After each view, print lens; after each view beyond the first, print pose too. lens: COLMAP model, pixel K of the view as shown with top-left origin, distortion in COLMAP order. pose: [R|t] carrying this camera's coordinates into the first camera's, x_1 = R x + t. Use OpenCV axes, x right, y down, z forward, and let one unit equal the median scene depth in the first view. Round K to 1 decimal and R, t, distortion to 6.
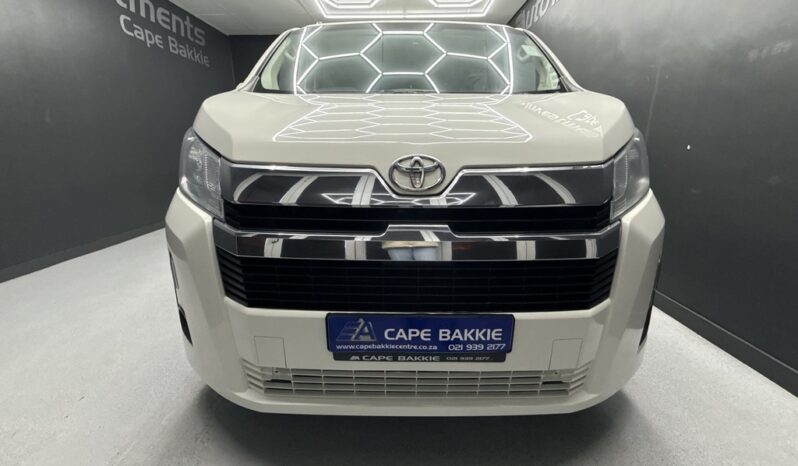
lens RADIAL K [[313.1, 0, 399.6], [0, 313.1, 229.7], [0, 0, 1]] dist [-0.001508, -0.000046]
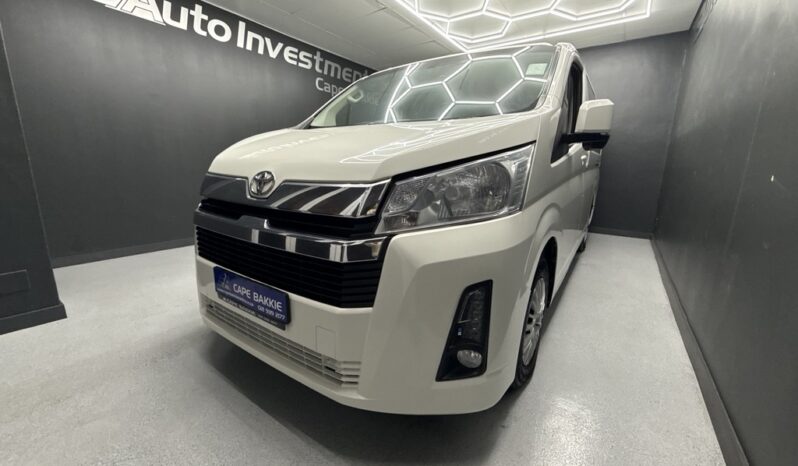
lens RADIAL K [[313.1, 0, 399.6], [0, 313.1, 229.7], [0, 0, 1]] dist [-0.001508, -0.000046]
pose [[0.832390, 0.127080, -0.539424, 0.801246], [-0.163450, 0.986352, -0.019853, -0.023026], [0.529539, 0.104694, 0.841800, 0.071495]]
